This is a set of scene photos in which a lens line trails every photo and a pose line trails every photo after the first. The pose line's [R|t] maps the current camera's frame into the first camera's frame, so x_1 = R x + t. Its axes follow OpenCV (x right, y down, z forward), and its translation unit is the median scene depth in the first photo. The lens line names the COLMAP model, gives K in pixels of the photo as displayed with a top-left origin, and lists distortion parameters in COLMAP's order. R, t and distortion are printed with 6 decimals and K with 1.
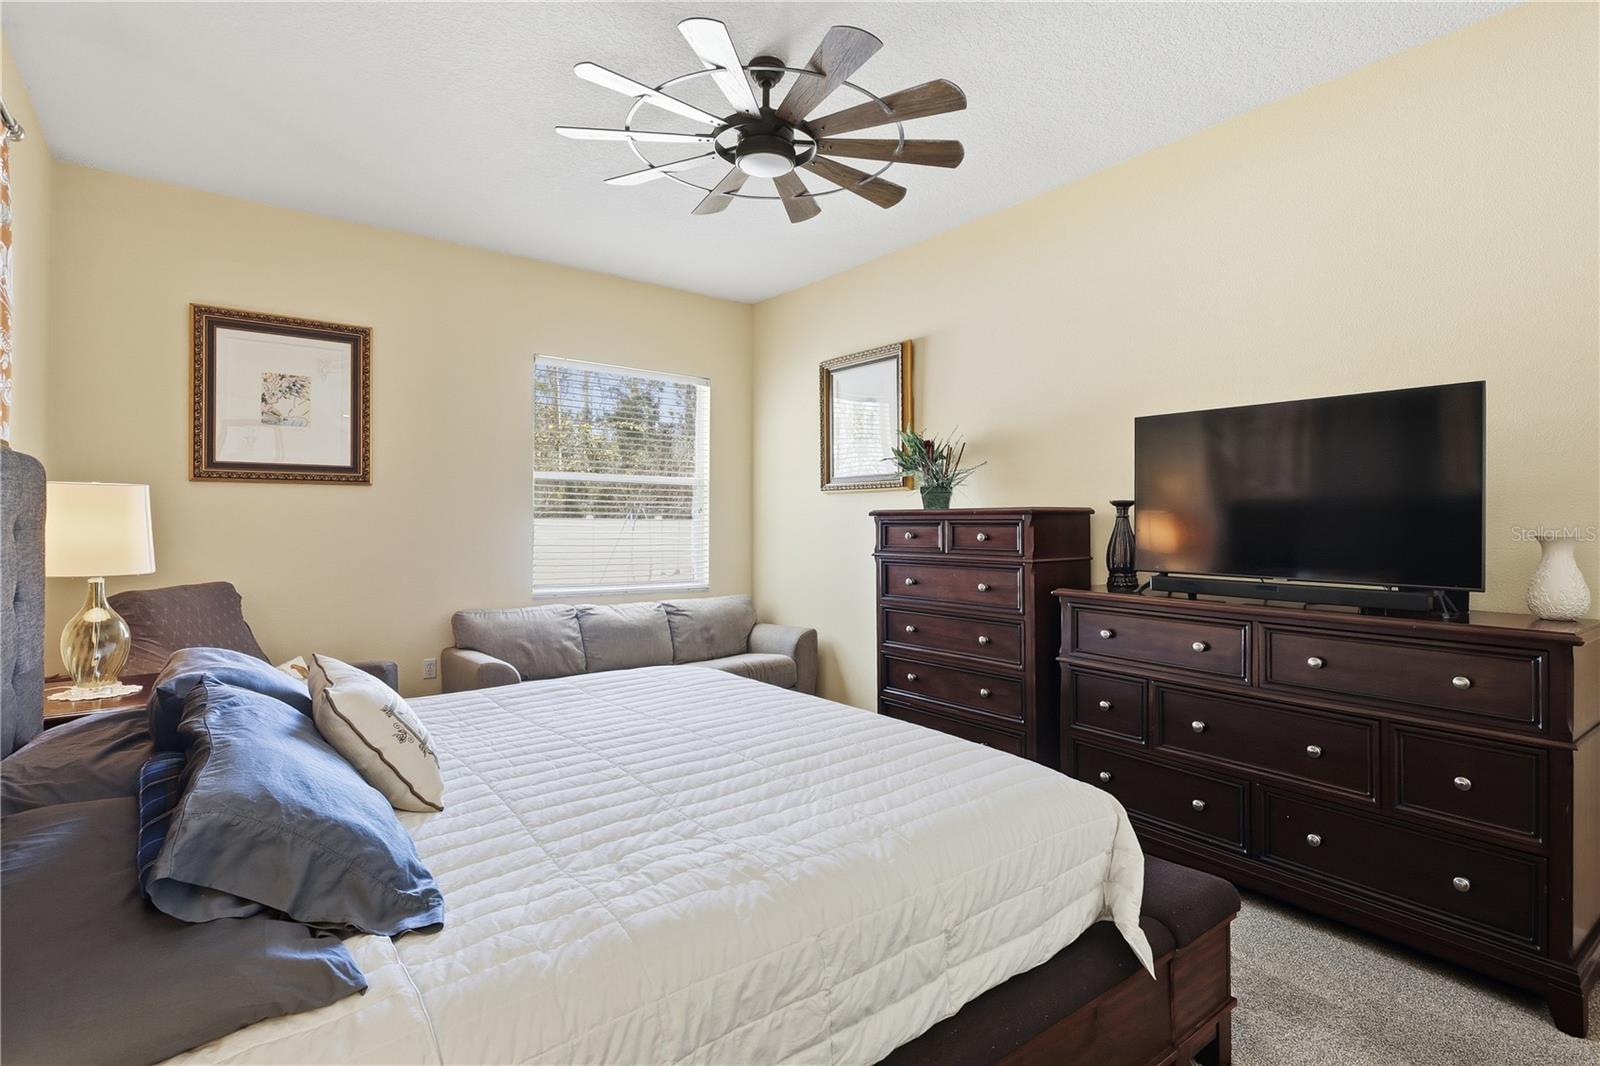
lens RADIAL K [[775.0, 0, 800.0], [0, 775.0, 533.0], [0, 0, 1]] dist [0.021703, 0.000232]
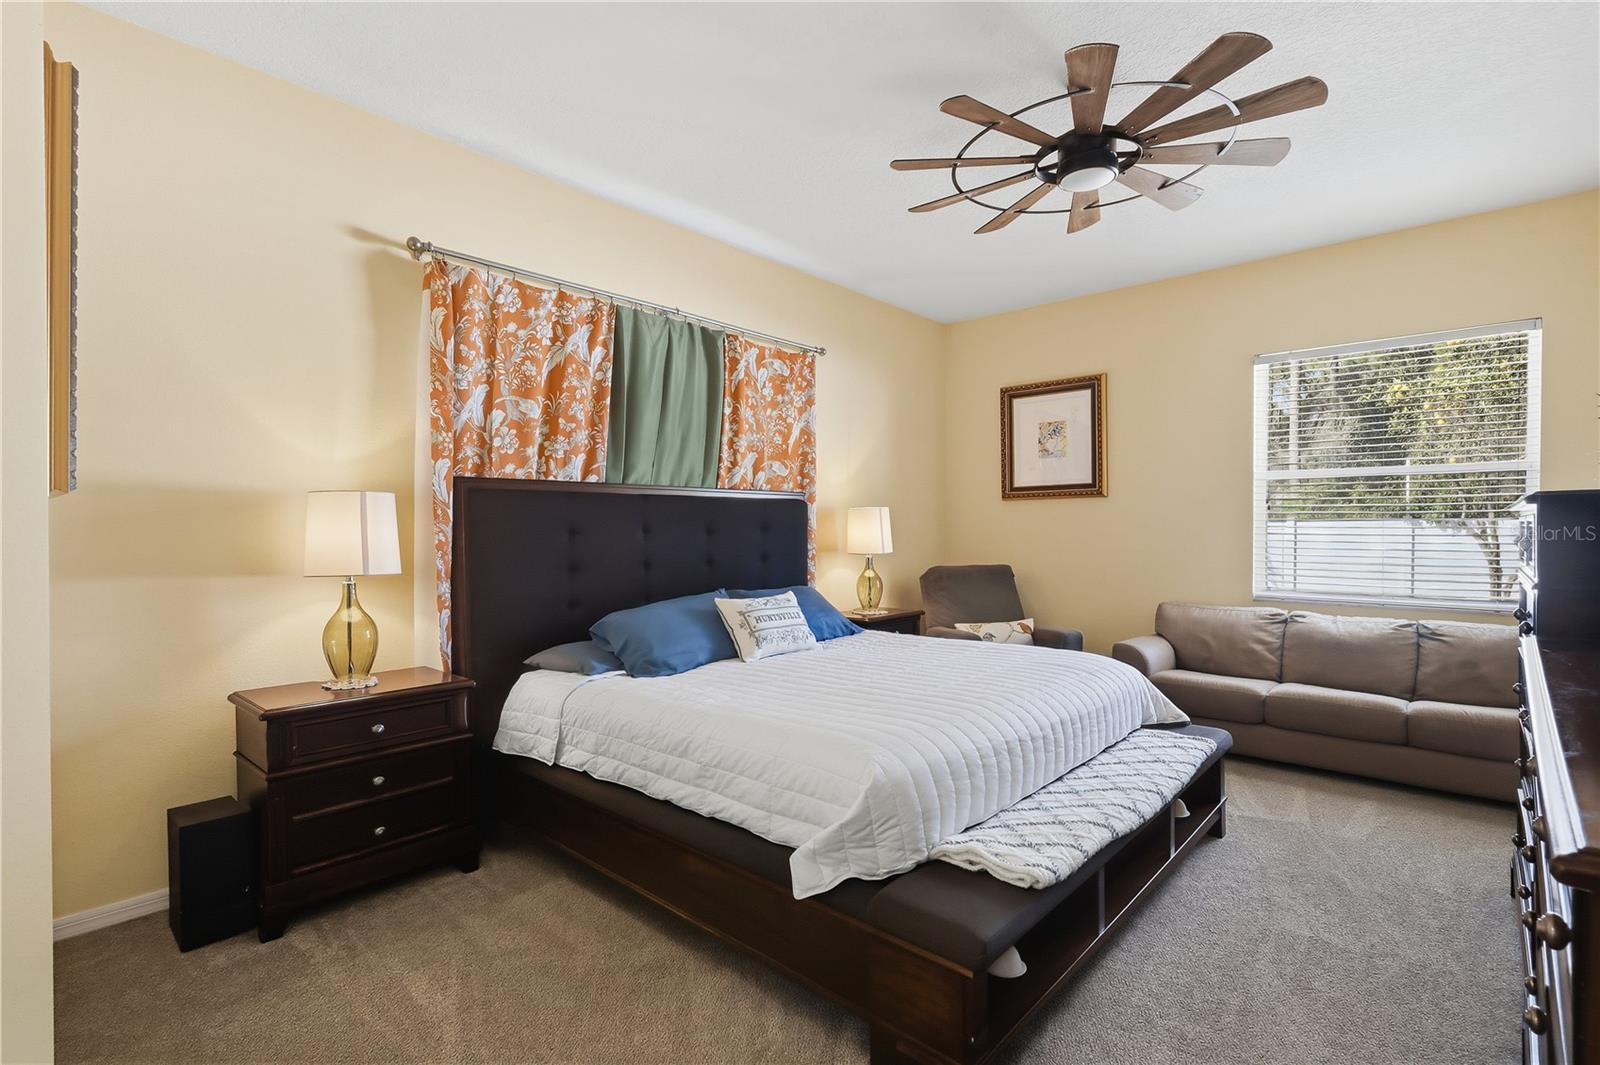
lens RADIAL K [[755.9, 0, 806.1], [0, 755.9, 541.5], [0, 0, 1]] dist [-0.000784, -0.000106]
pose [[0.212239, 0.008591, -0.977180, 0.561419], [-0.005681, 0.999955, 0.007557, 0.005519], [0.977201, 0.003948, 0.212278, 0.270477]]
